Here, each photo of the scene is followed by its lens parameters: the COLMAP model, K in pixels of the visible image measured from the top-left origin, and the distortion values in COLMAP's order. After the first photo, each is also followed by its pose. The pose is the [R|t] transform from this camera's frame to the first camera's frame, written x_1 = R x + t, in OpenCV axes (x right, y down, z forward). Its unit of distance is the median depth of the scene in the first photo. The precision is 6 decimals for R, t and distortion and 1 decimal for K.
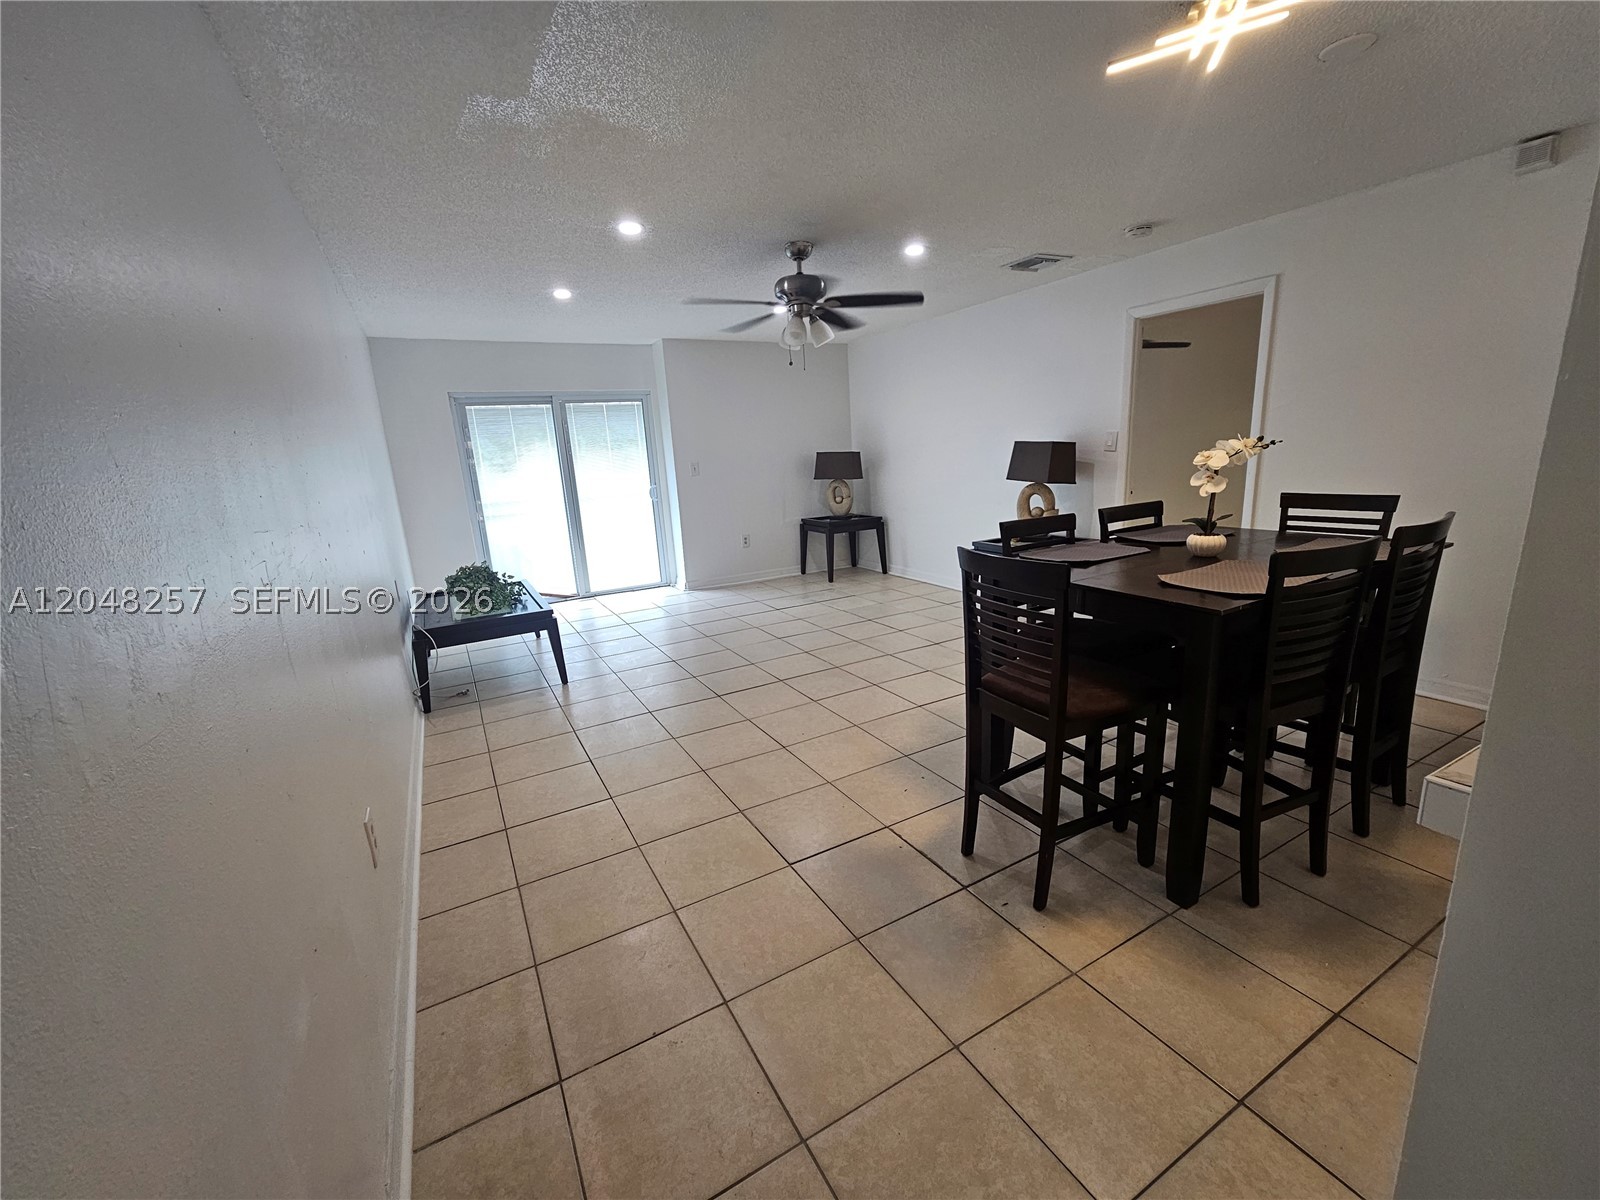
lens RADIAL K [[656.0, 0, 799.8], [0, 656.0, 601.4], [0, 0, 1]] dist [0.005246, -0.001919]
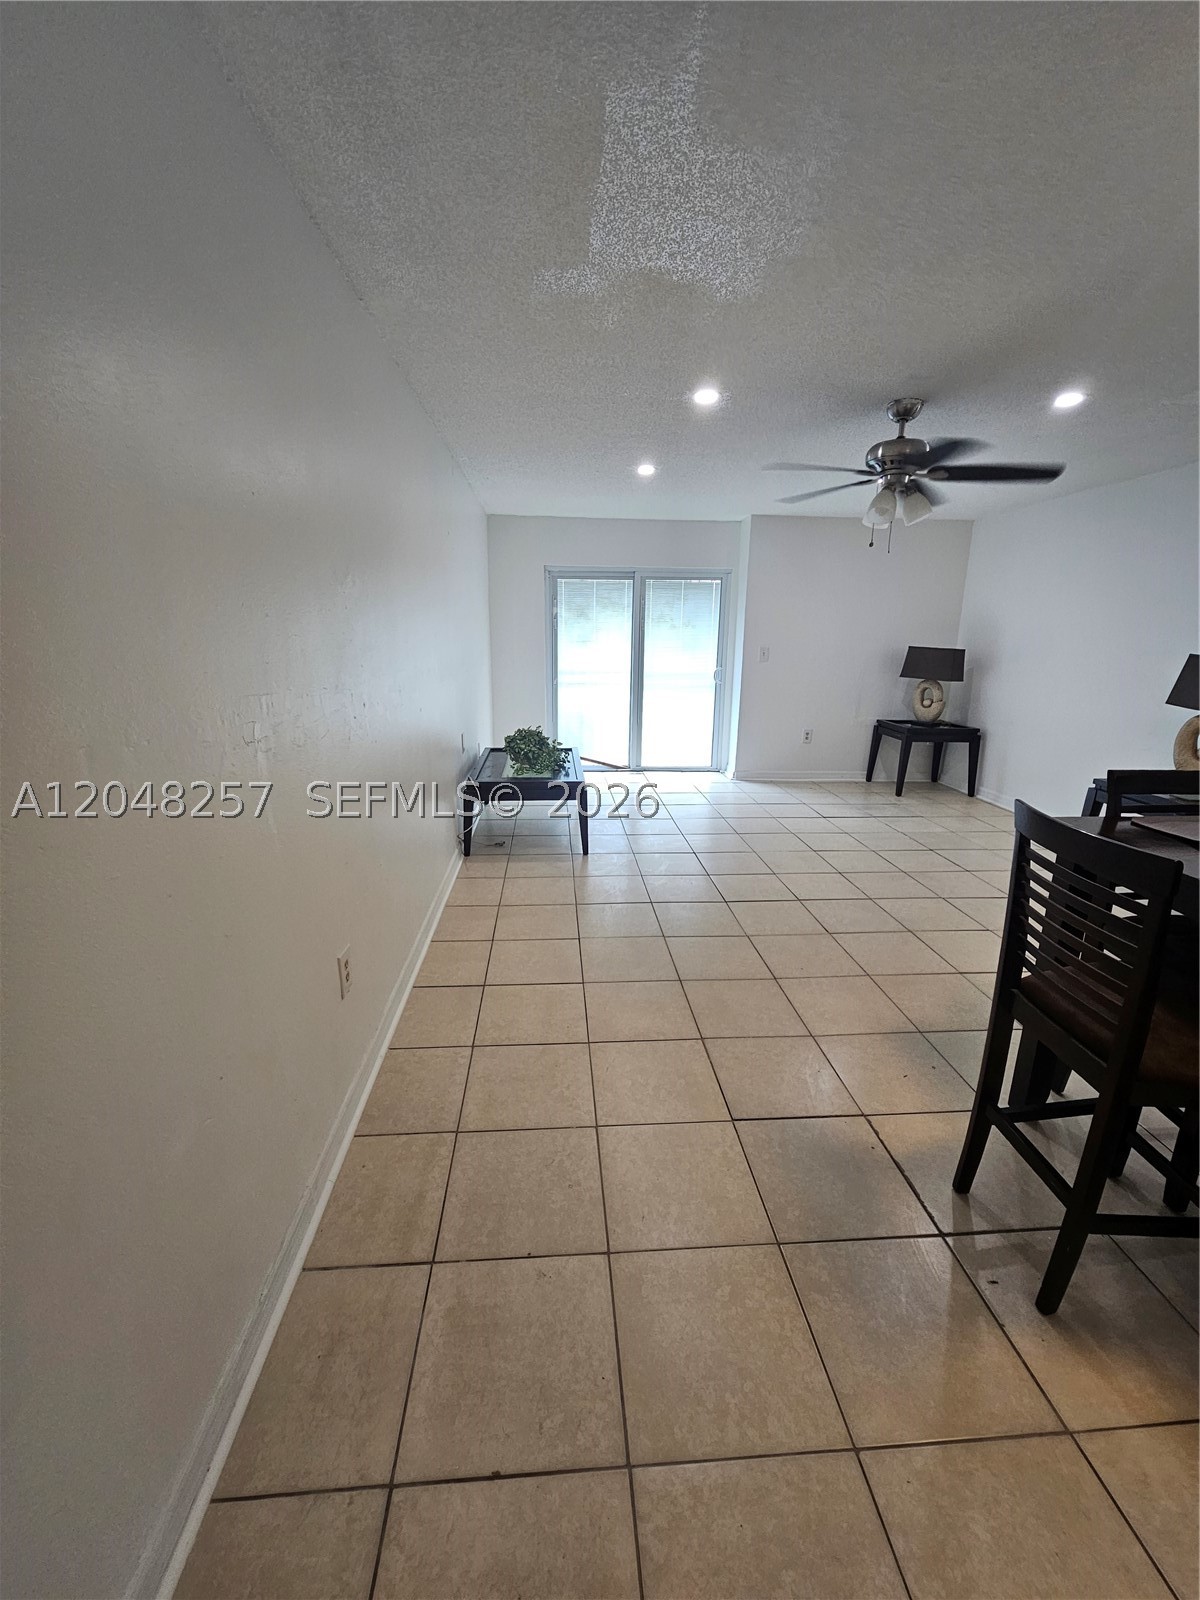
lens RADIAL K [[656.0, 0, 599.8], [0, 656.0, 797.4], [0, 0, 1]] dist [0.005246, -0.001919]
pose [[0.903560, 0.168772, -0.393822, 0.076818], [-0.158091, 0.985620, 0.059673, -0.039525], [0.398230, 0.008342, 0.917248, 0.090527]]
